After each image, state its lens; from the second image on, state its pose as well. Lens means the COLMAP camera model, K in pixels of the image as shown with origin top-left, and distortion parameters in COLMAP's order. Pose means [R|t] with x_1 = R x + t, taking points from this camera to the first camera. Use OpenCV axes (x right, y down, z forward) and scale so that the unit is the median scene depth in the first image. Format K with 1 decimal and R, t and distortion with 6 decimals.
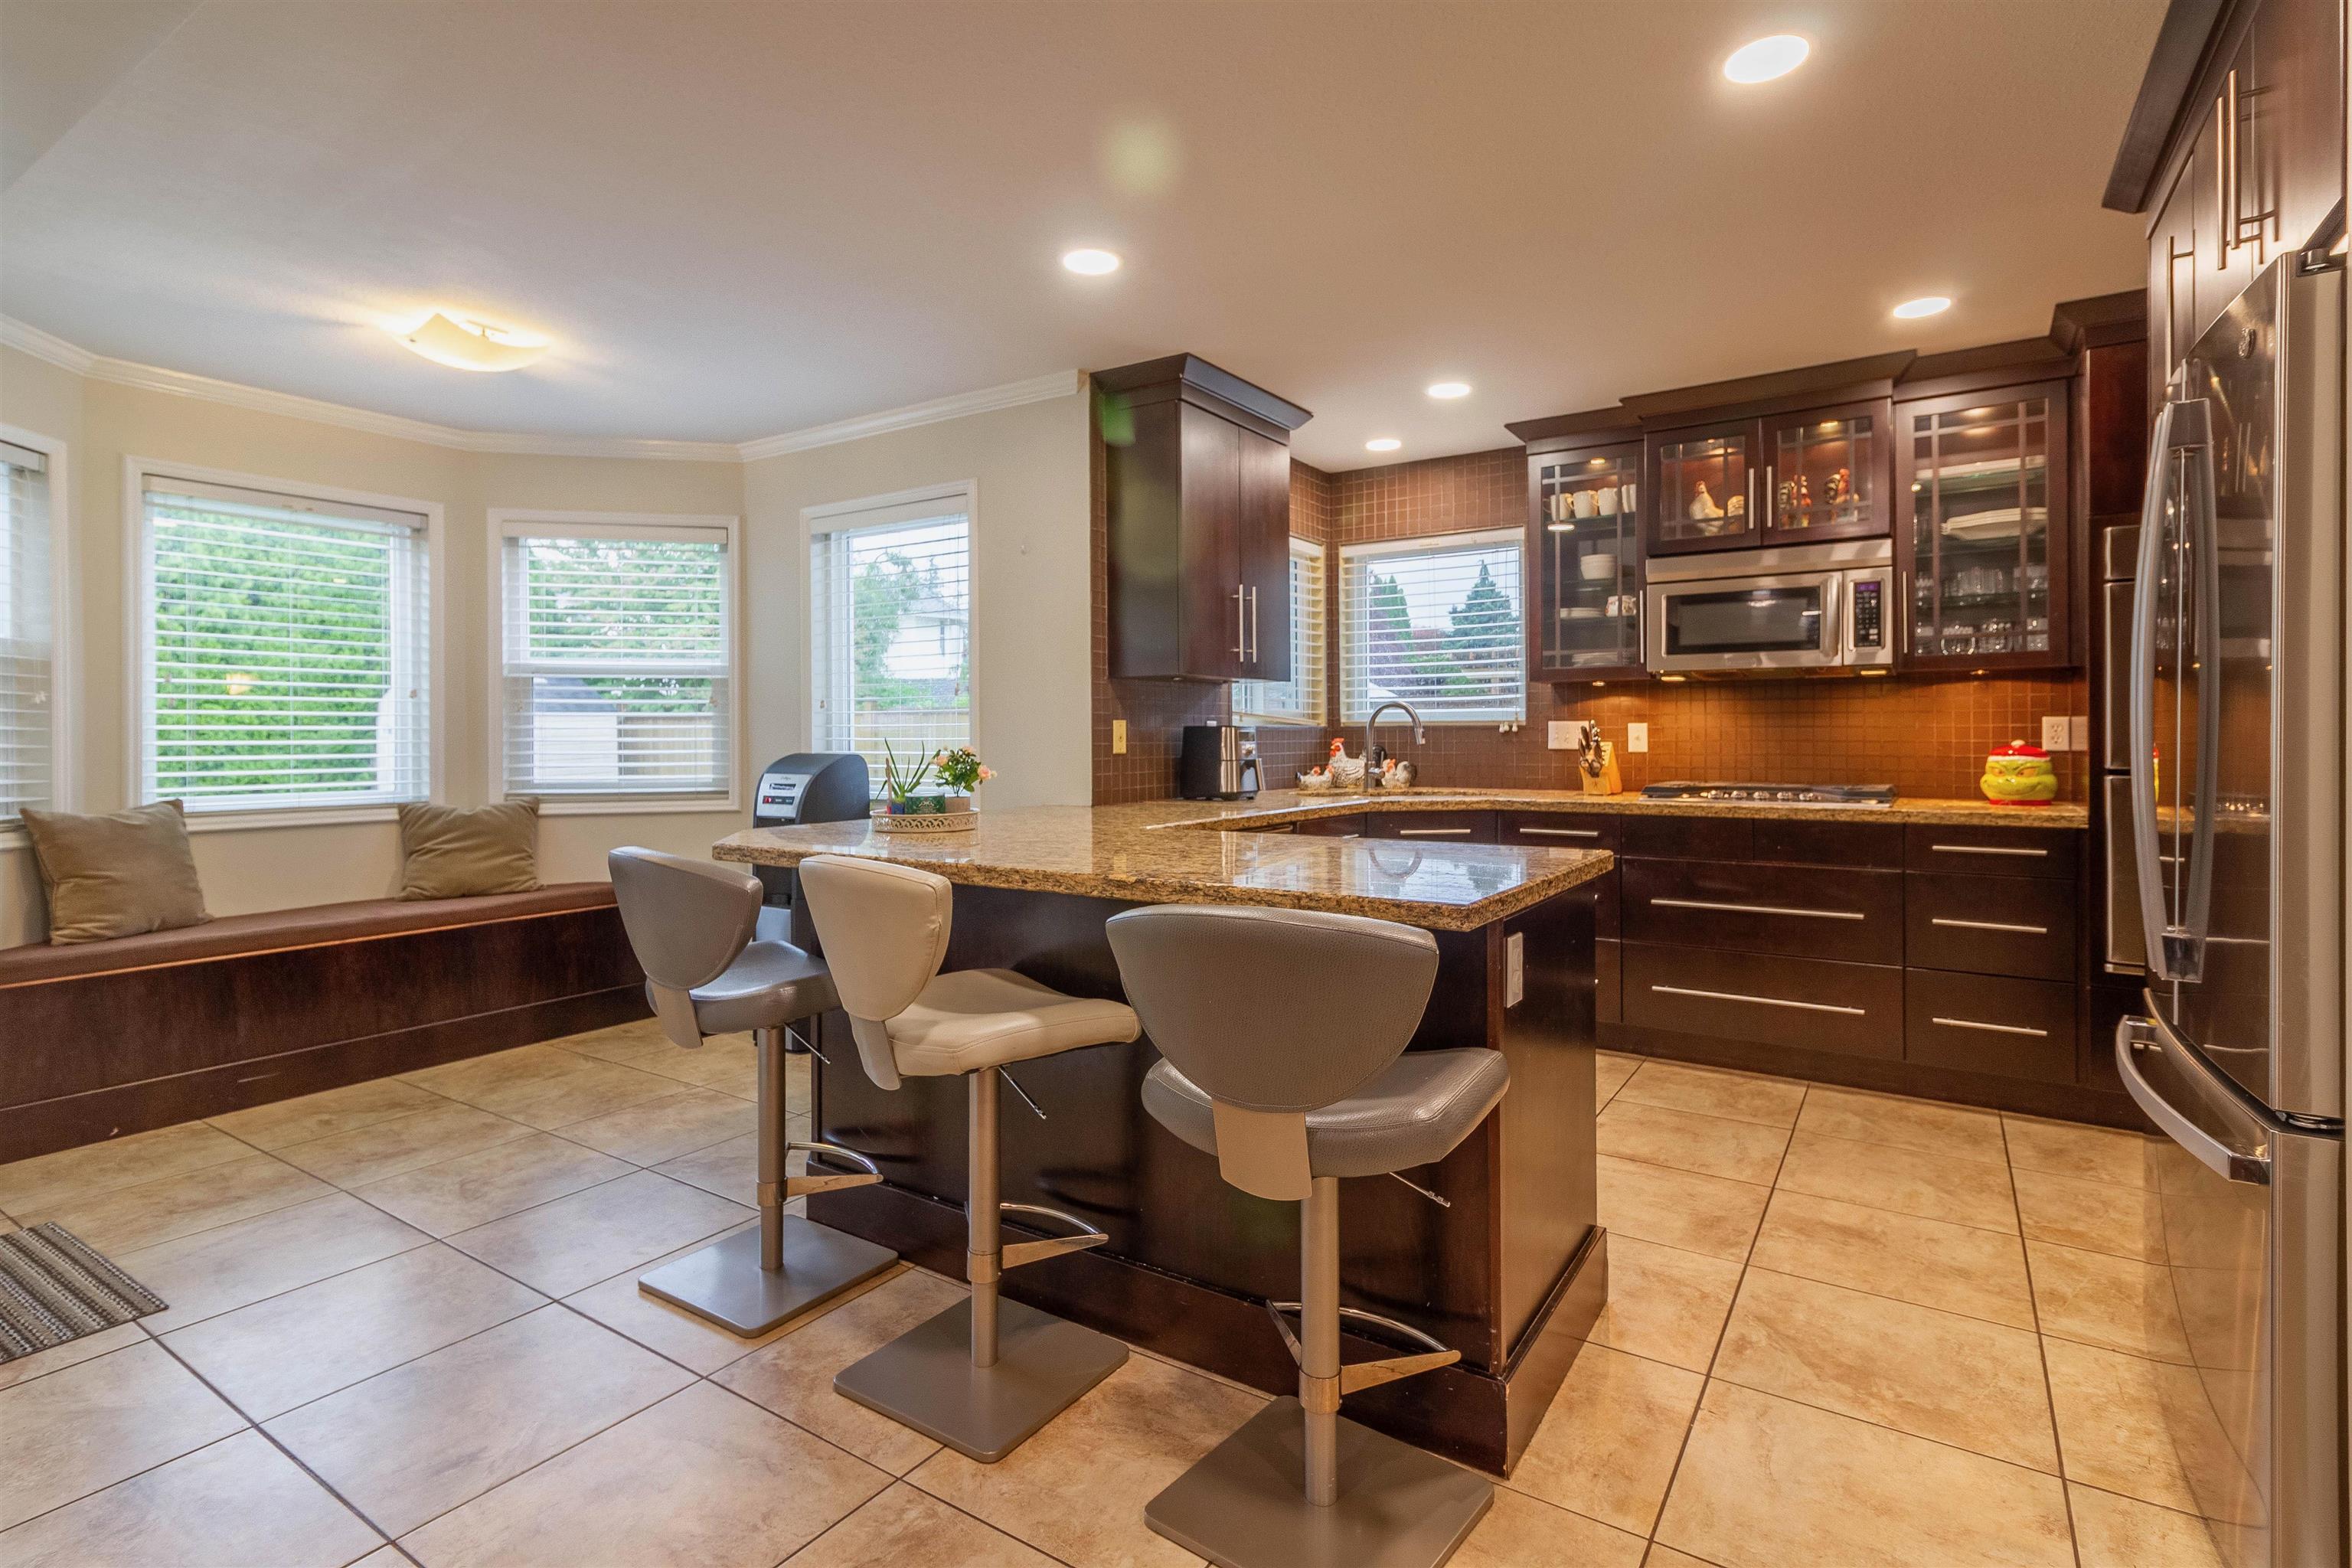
lens RADIAL K [[1108.2, 0, 1181.7], [0, 1108.2, 778.3], [0, 0, 1]] dist [-0.002417, 0.000039]
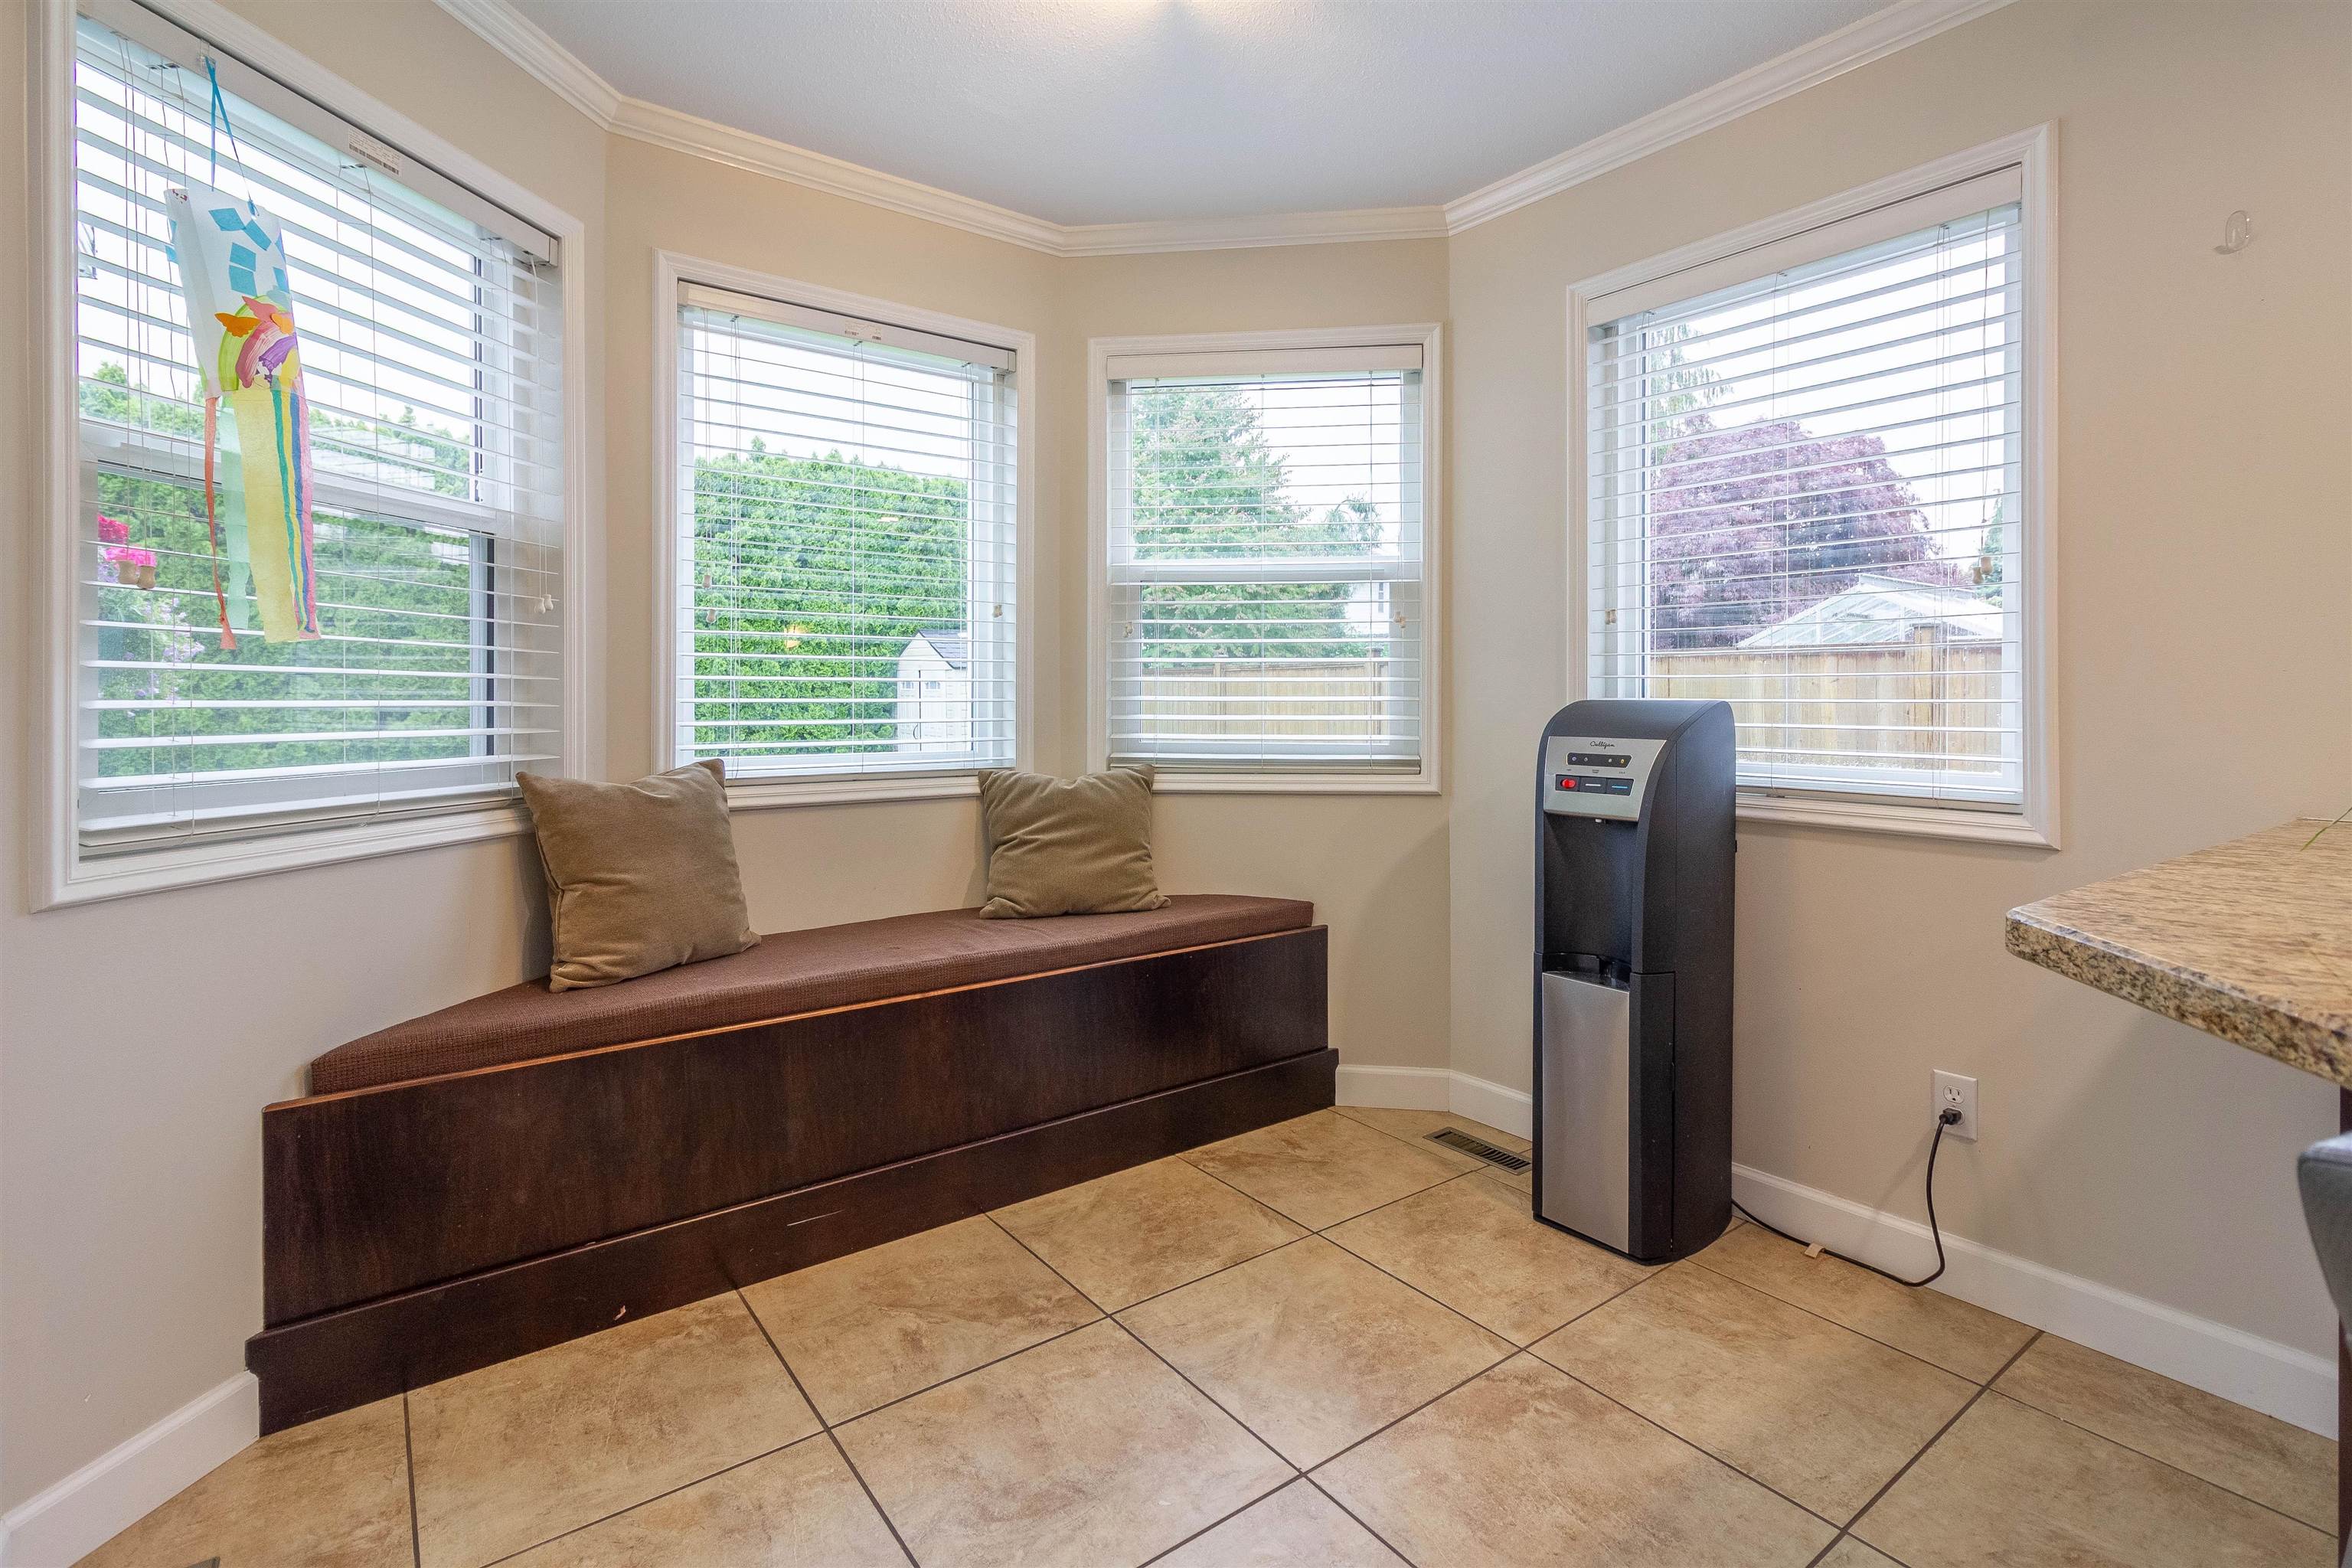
lens RADIAL K [[1108.2, 0, 1181.7], [0, 1108.2, 778.3], [0, 0, 1]] dist [-0.002417, 0.000039]
pose [[0.933503, 0.029607, -0.357345, -0.360530], [-0.017282, 0.999142, 0.037633, -0.000337], [0.358153, -0.028955, 0.933214, 0.422594]]
